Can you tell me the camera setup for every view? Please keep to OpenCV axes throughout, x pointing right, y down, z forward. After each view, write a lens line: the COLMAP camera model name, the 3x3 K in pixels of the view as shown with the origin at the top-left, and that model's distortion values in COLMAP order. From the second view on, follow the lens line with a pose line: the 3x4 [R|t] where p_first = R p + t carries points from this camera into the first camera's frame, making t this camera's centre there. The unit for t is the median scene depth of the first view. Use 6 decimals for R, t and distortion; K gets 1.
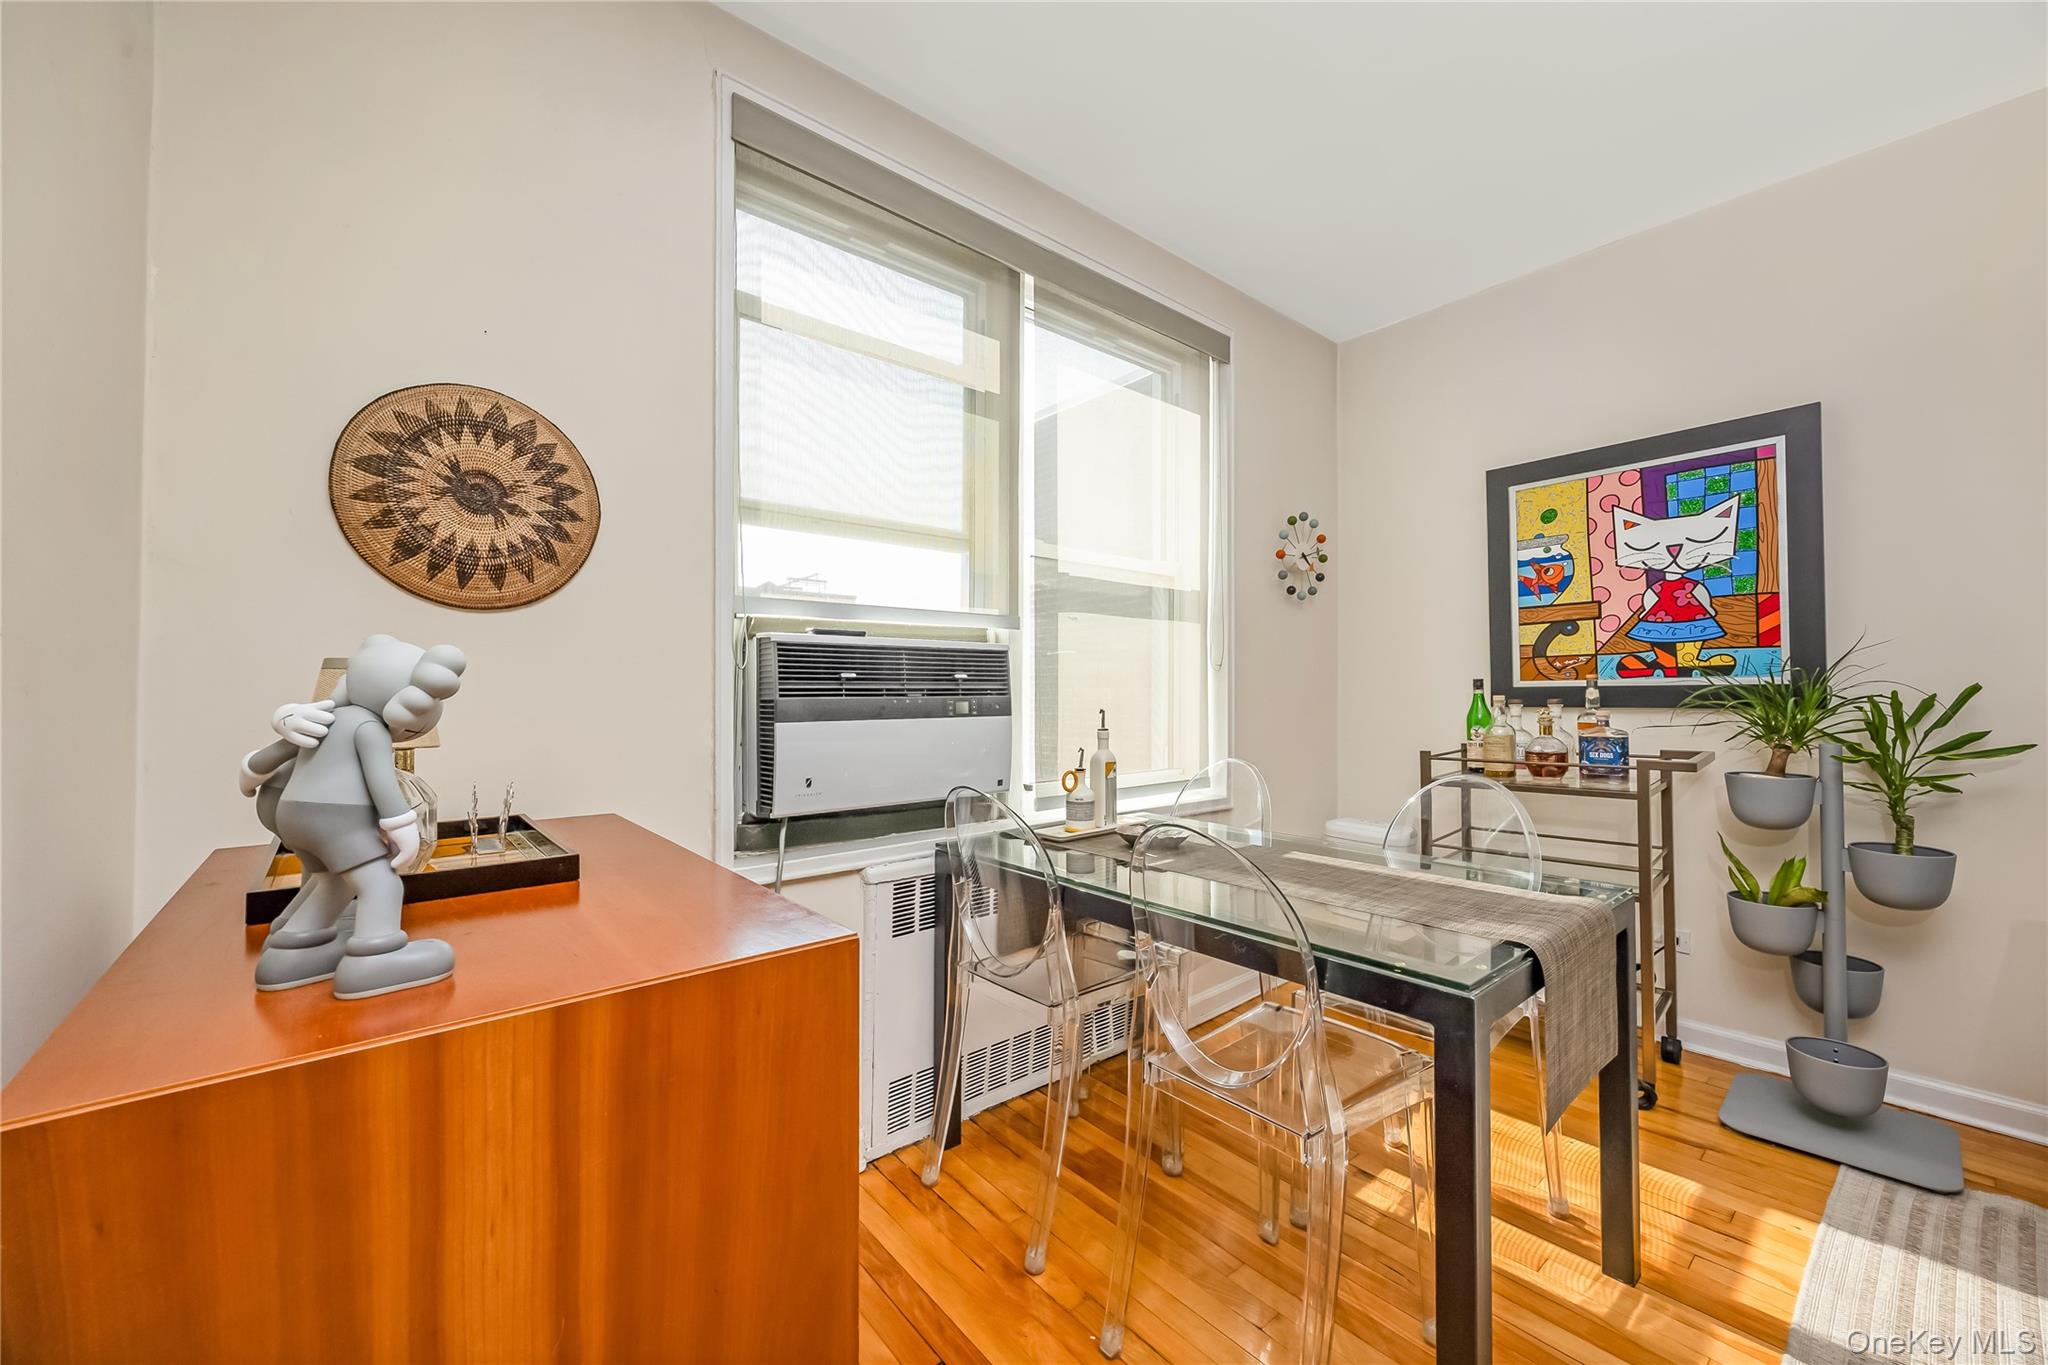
lens RADIAL K [[792.1, 0, 1024.0], [0, 792.1, 682.5], [0, 0, 1]] dist [-0.001192, -0.000361]
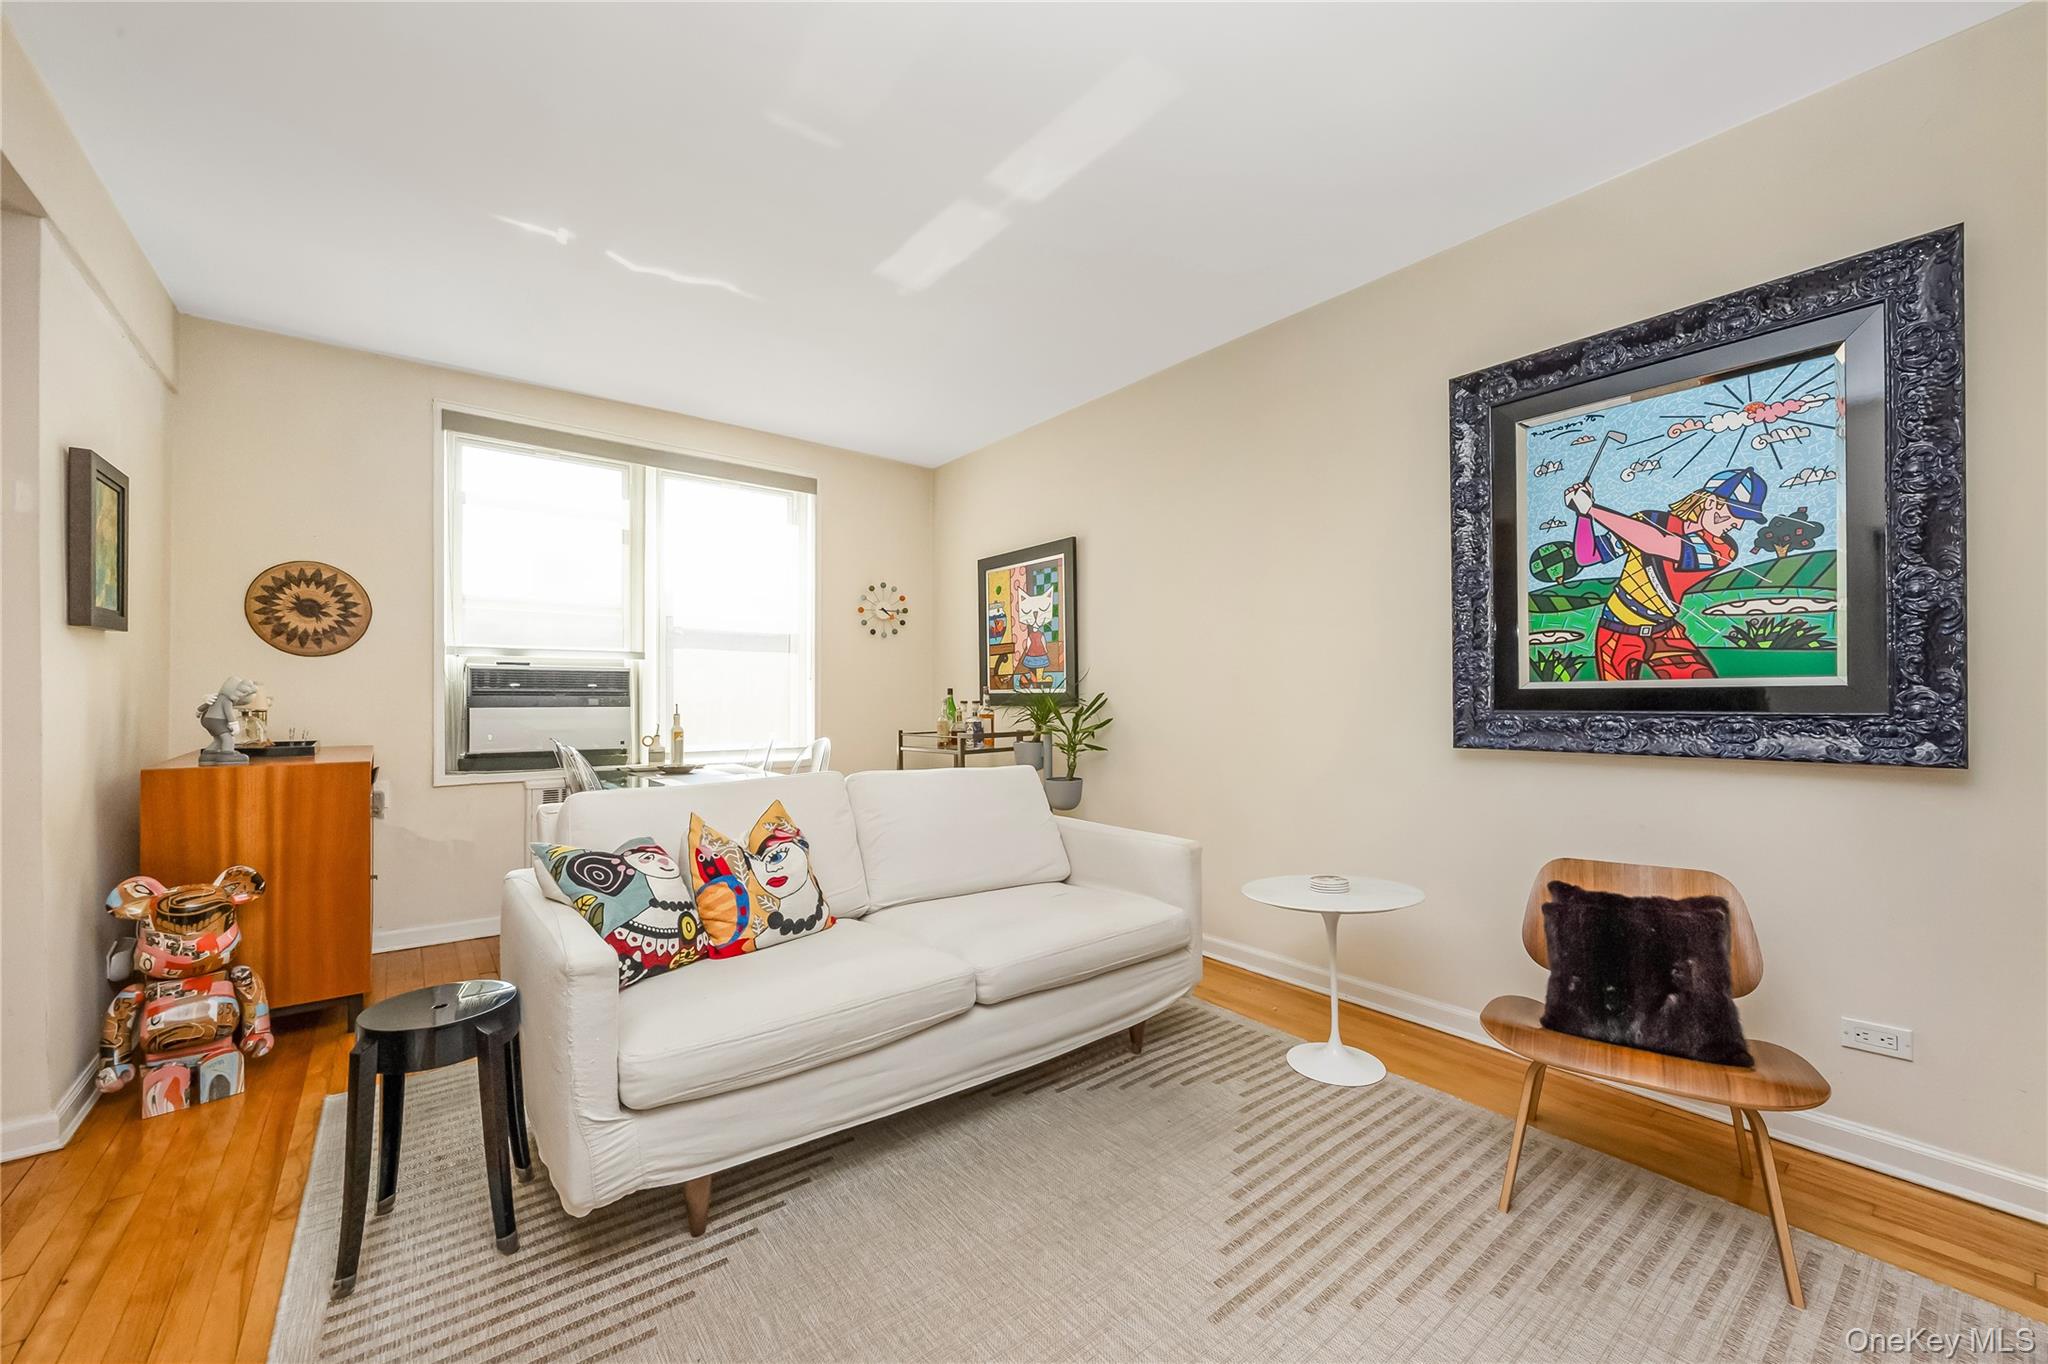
lens RADIAL K [[805.3, 0, 1028.2], [0, 805.3, 698.3], [0, 0, 1]] dist [-0.000667, -0.000224]
pose [[0.999631, 0.007788, -0.026004, 0.883059], [-0.007395, 0.999857, 0.015206, -0.011903], [0.026119, -0.015008, 0.999546, -0.784172]]
